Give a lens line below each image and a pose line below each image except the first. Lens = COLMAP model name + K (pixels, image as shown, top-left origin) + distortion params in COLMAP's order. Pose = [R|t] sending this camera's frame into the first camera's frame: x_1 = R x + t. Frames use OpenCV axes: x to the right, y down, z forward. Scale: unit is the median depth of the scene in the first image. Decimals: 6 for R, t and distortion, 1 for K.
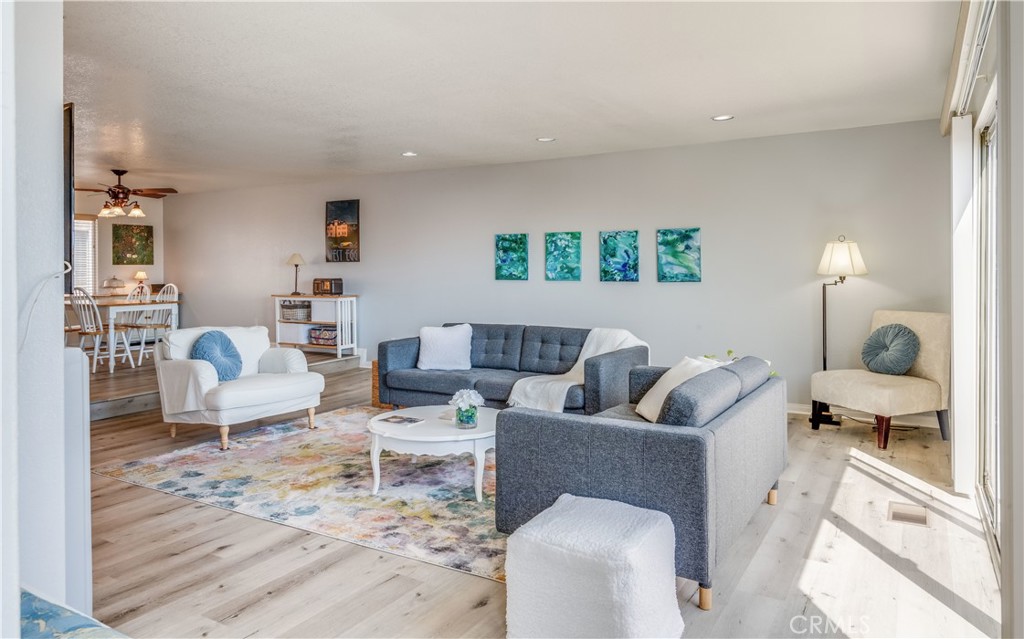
lens RADIAL K [[659.8, 0, 512.2], [0, 659.8, 274.1], [0, 0, 1]] dist [0.032383, -0.000526]
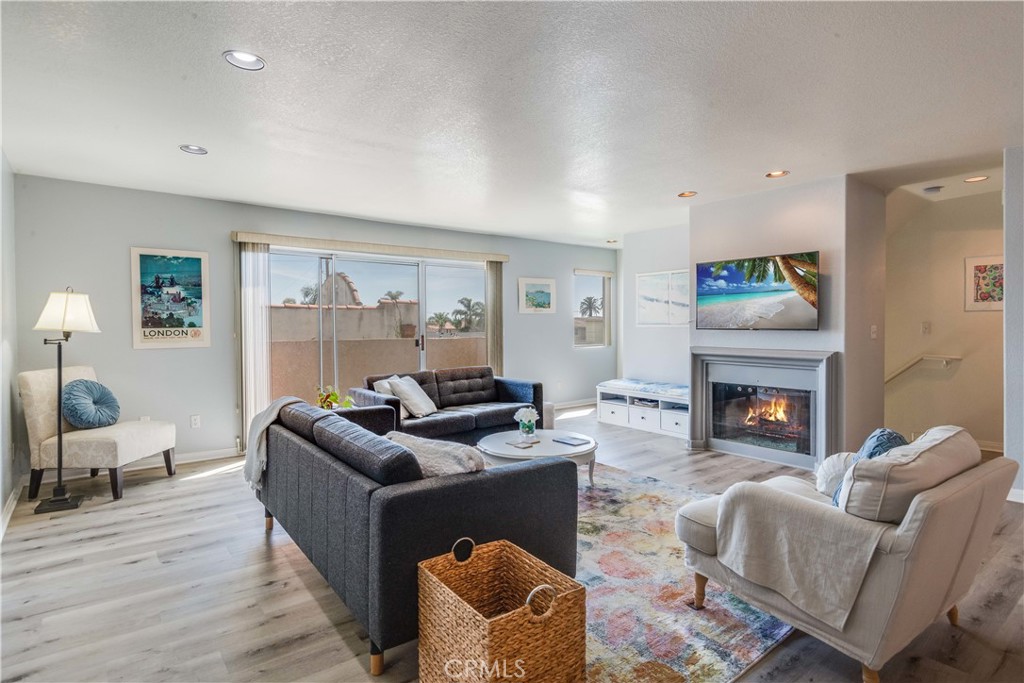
lens RADIAL K [[533.1, 0, 516.4], [0, 533.1, 331.7], [0, 0, 1]] dist [0.042686, -0.000148]
pose [[-0.932824, 0.004861, 0.360299, -0.251680], [0.010567, 0.999848, 0.013869, -0.001533], [-0.360177, 0.016745, -0.932734, 1.137124]]
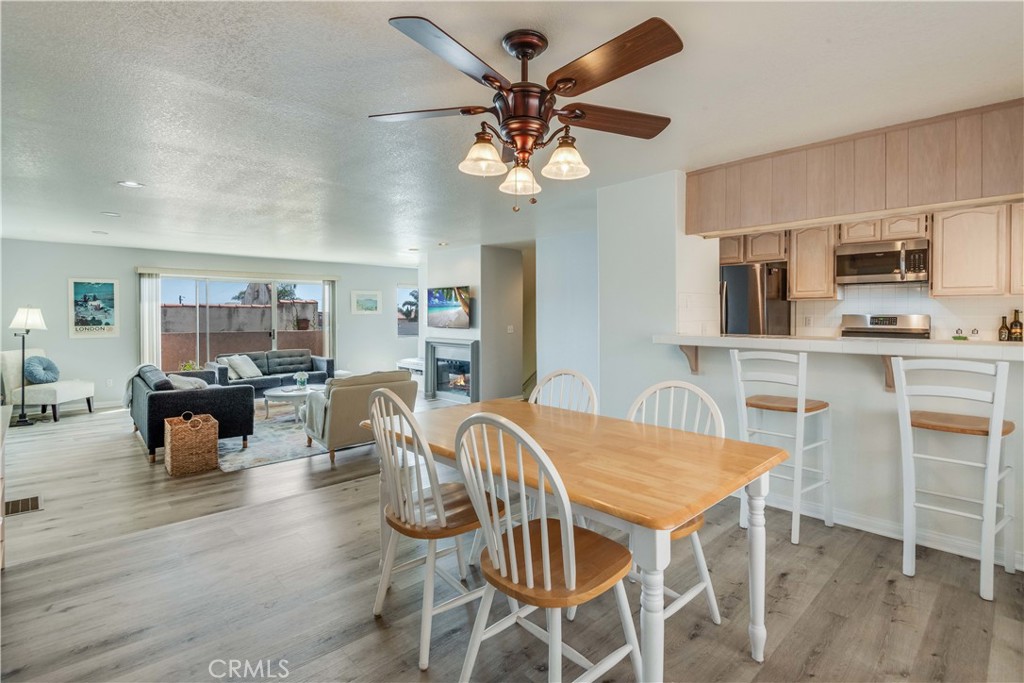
lens RADIAL K [[492.7, 0, 513.3], [0, 492.7, 316.7], [0, 0, 1]] dist [0.011281, -0.001189]
pose [[-0.960236, 0.003679, 0.279166, -0.751376], [0.005452, 0.999970, 0.005575, -0.022327], [-0.279137, 0.006875, -0.960227, 1.418455]]
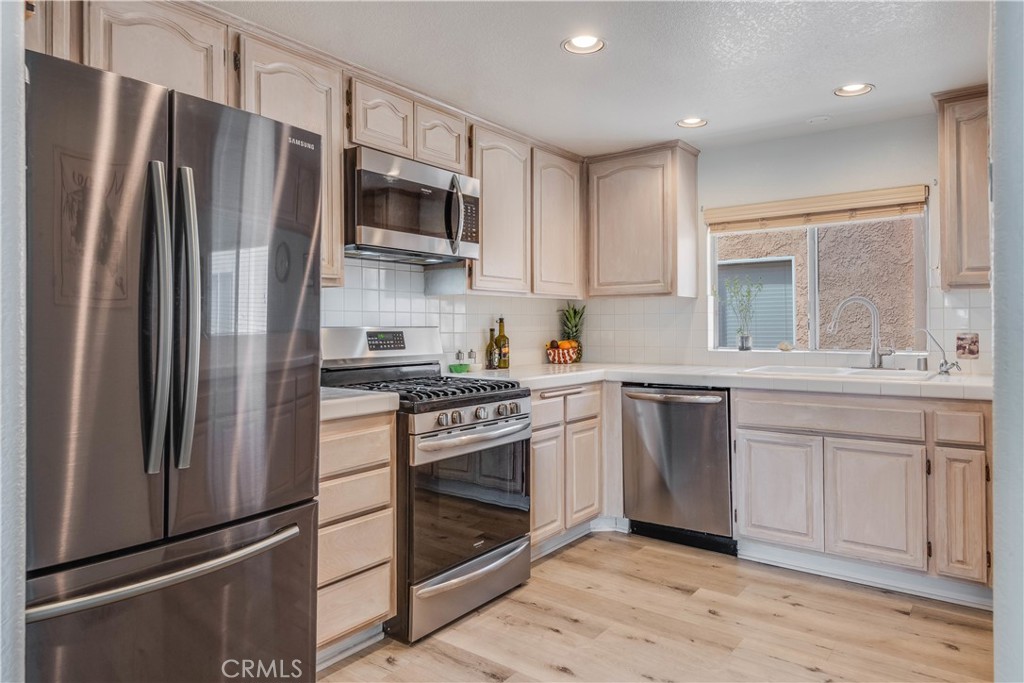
lens RADIAL K [[649.6, 0, 514.3], [0, 649.6, 323.2], [0, 0, 1]] dist [0.025053, -0.003471]
pose [[-0.098977, 0.000822, -0.995089, -0.648195], [0.005534, 0.999985, 0.000276, -0.020250], [0.995074, -0.005479, -0.098980, 0.662294]]
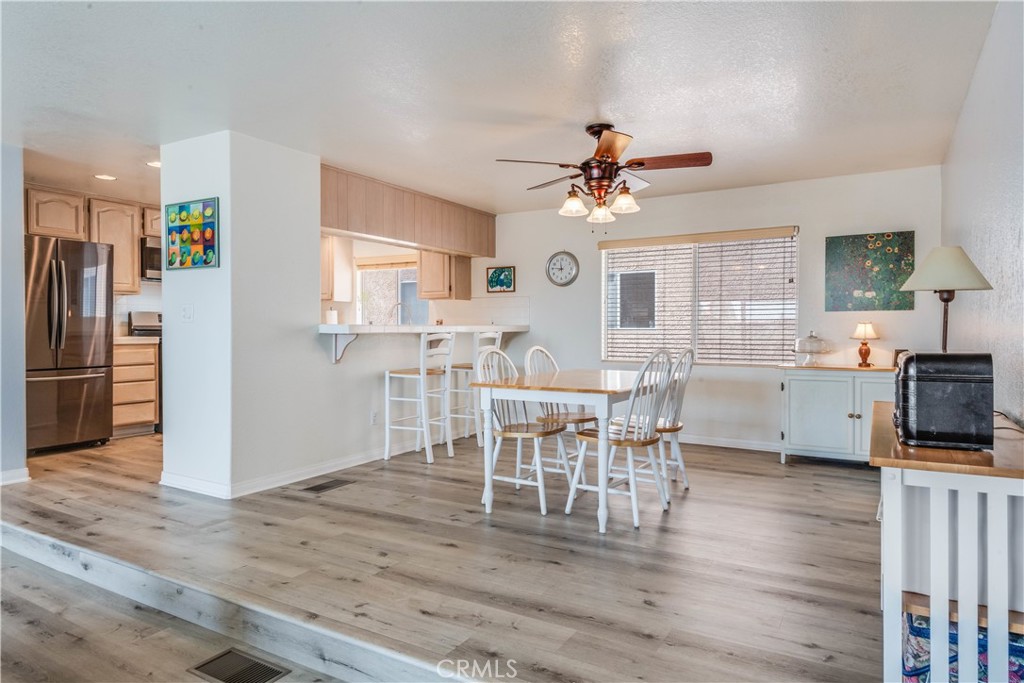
lens RADIAL K [[627.7, 0, 512.0], [0, 627.7, 341.5], [0, 0, 1]] dist [0.020094, -0.002244]
pose [[-0.002346, 0.023836, -0.999713, -0.109084], [-0.006762, 0.999693, 0.023852, -0.000080], [0.999974, 0.006816, -0.002184, 1.063258]]
